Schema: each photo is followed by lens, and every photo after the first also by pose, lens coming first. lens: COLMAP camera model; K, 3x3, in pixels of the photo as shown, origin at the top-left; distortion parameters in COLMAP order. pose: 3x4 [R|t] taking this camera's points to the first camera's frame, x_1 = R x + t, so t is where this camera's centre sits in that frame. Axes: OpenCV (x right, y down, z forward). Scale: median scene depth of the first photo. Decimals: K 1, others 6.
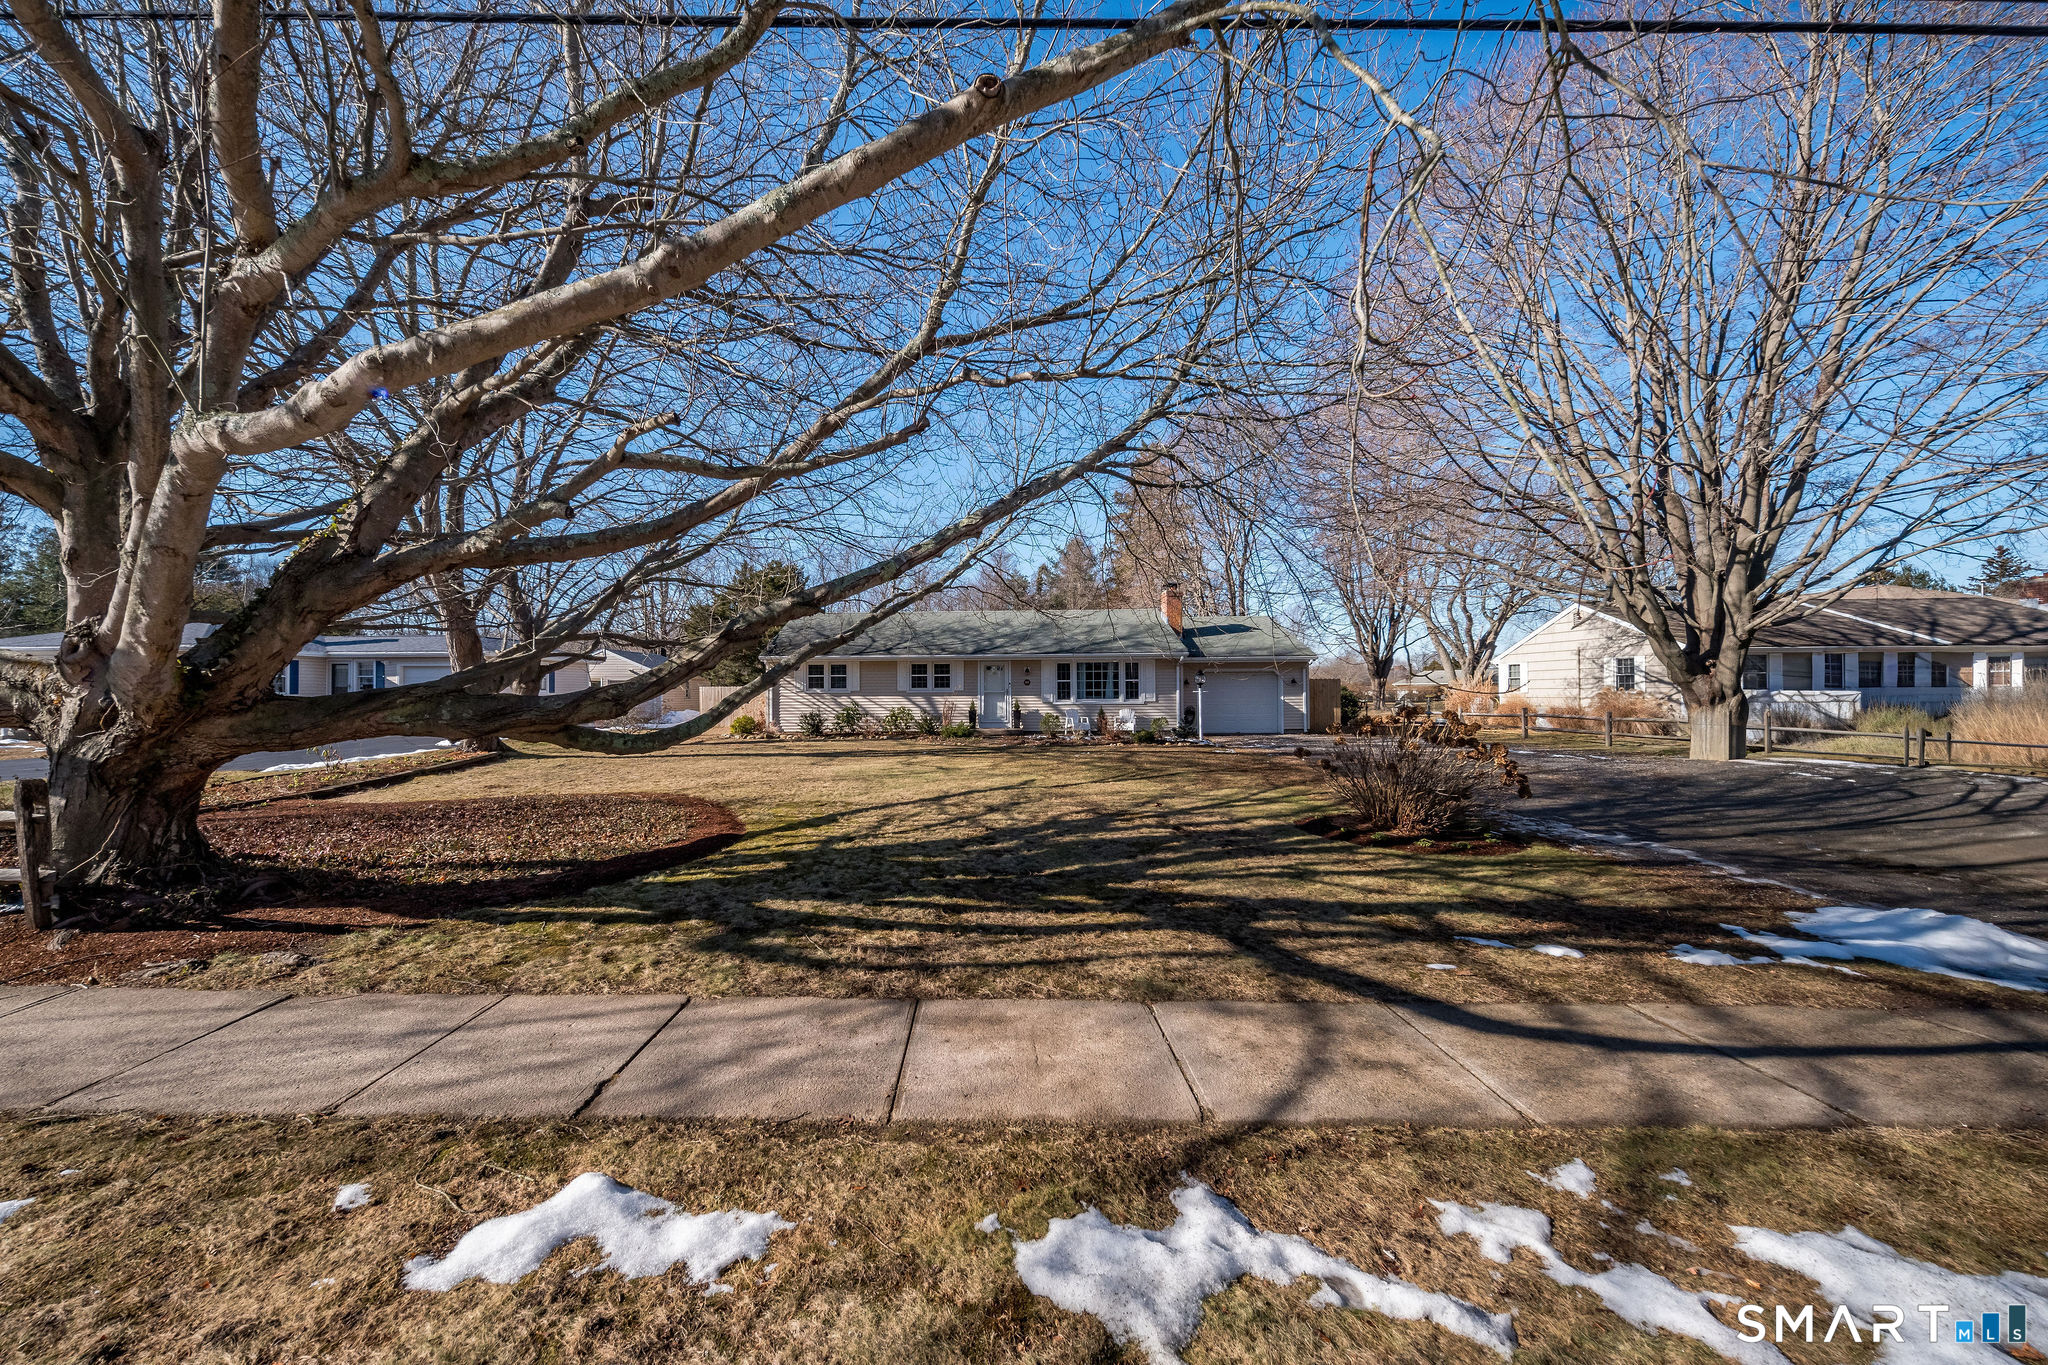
lens RADIAL K [[891.9, 0, 1024.0], [0, 891.9, 682.5], [0, 0, 1]] dist [0.000575, 0.000052]
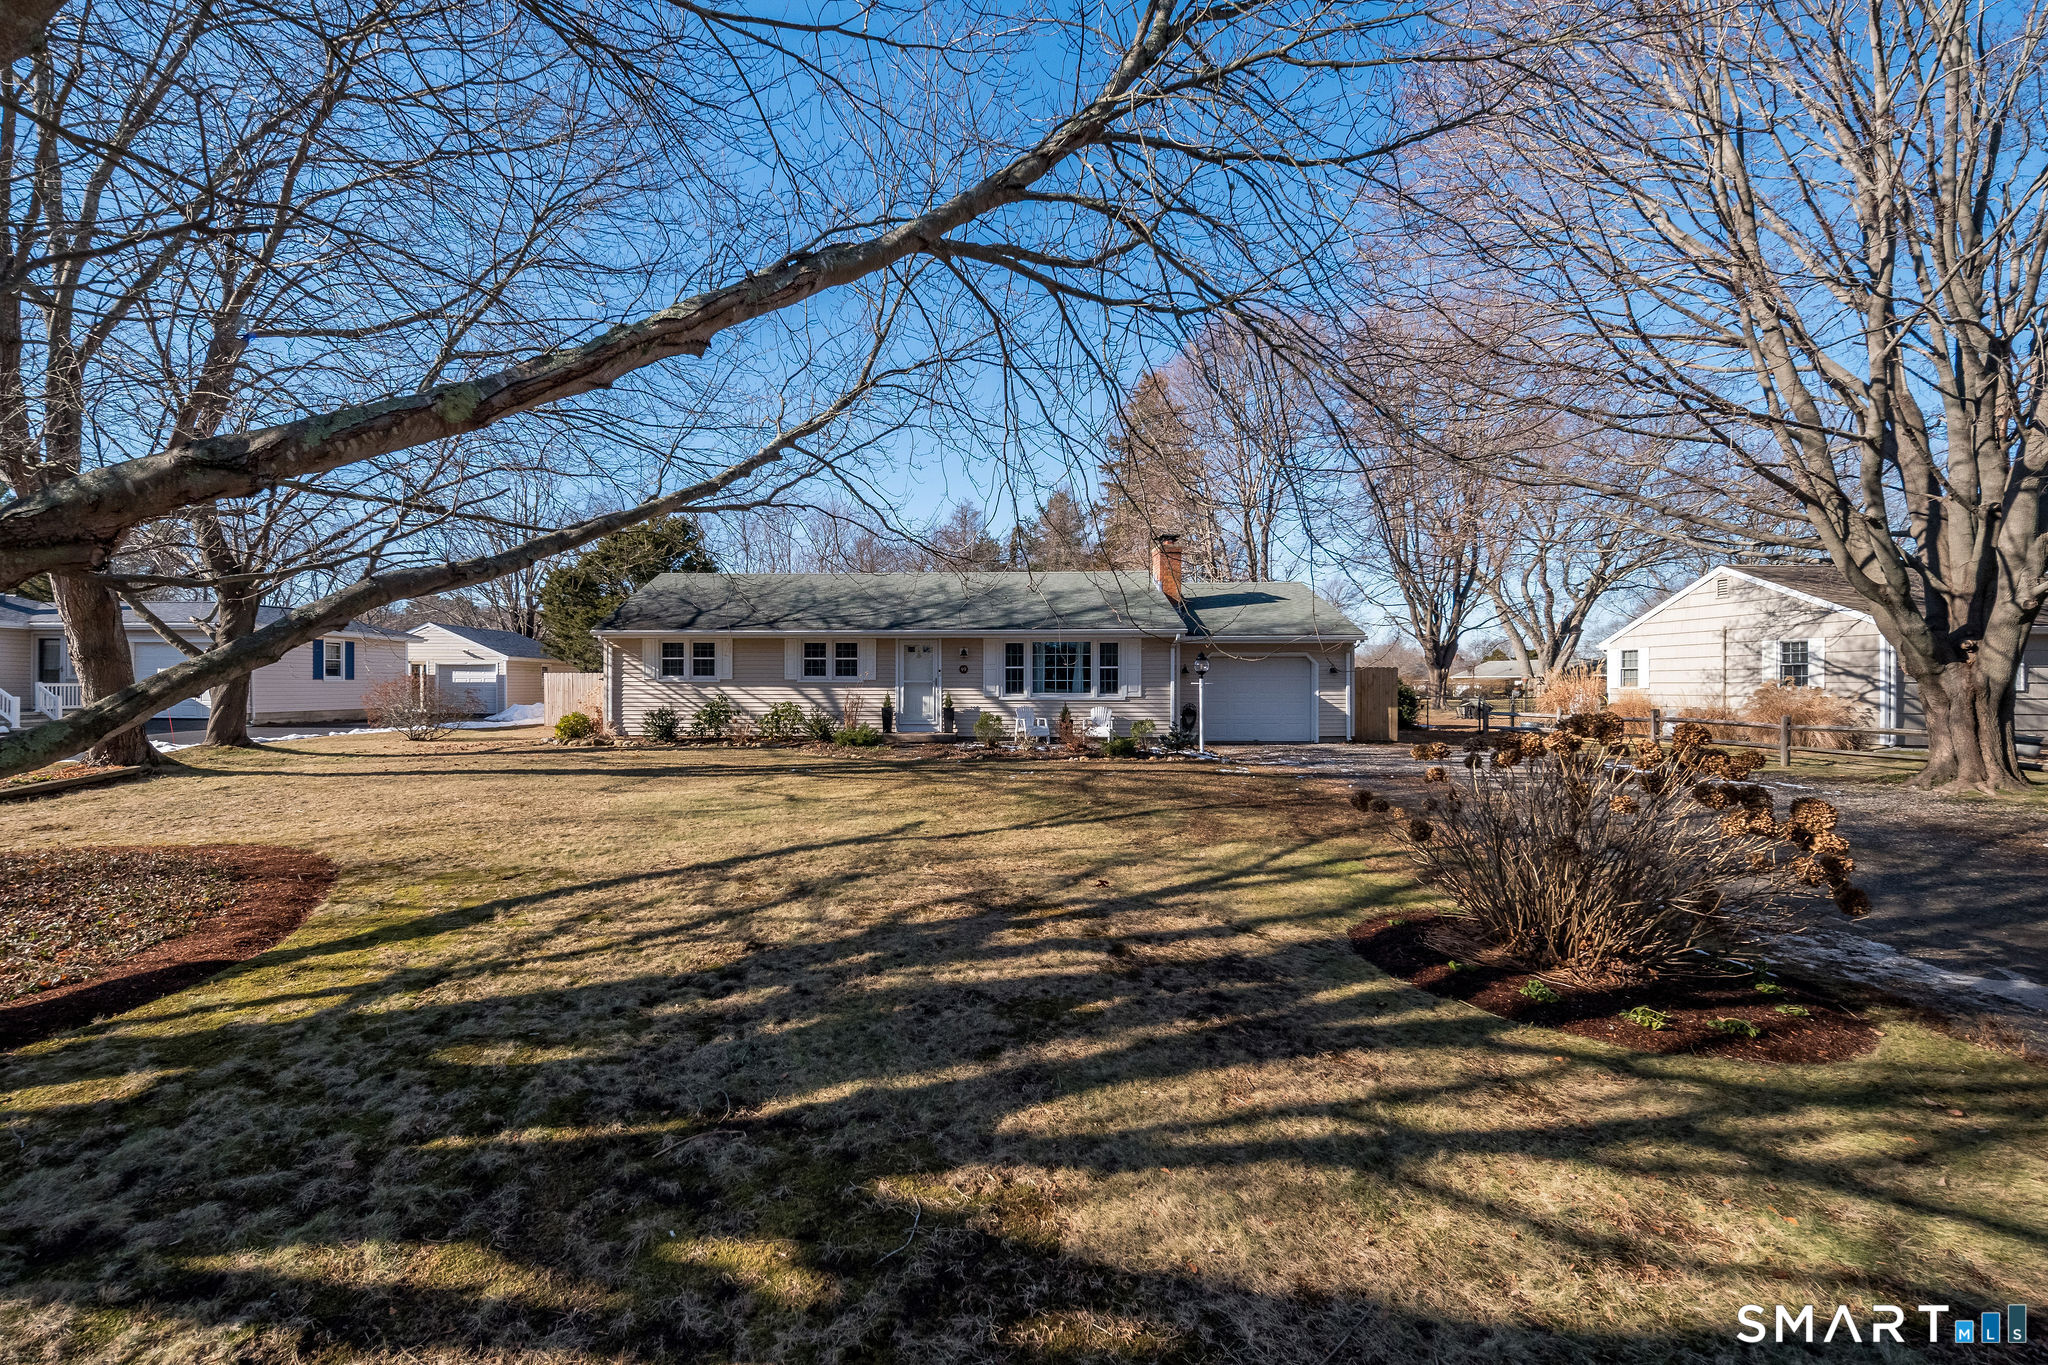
lens RADIAL K [[990.7, 0, 1024.0], [0, 990.7, 682.5], [0, 0, 1]] dist [0.000181, -0.000156]
pose [[0.999975, 0.007071, -0.000967, 0.054000], [-0.007062, 0.999935, 0.008971, 0.003212], [0.001030, -0.008964, 0.999959, 0.201936]]
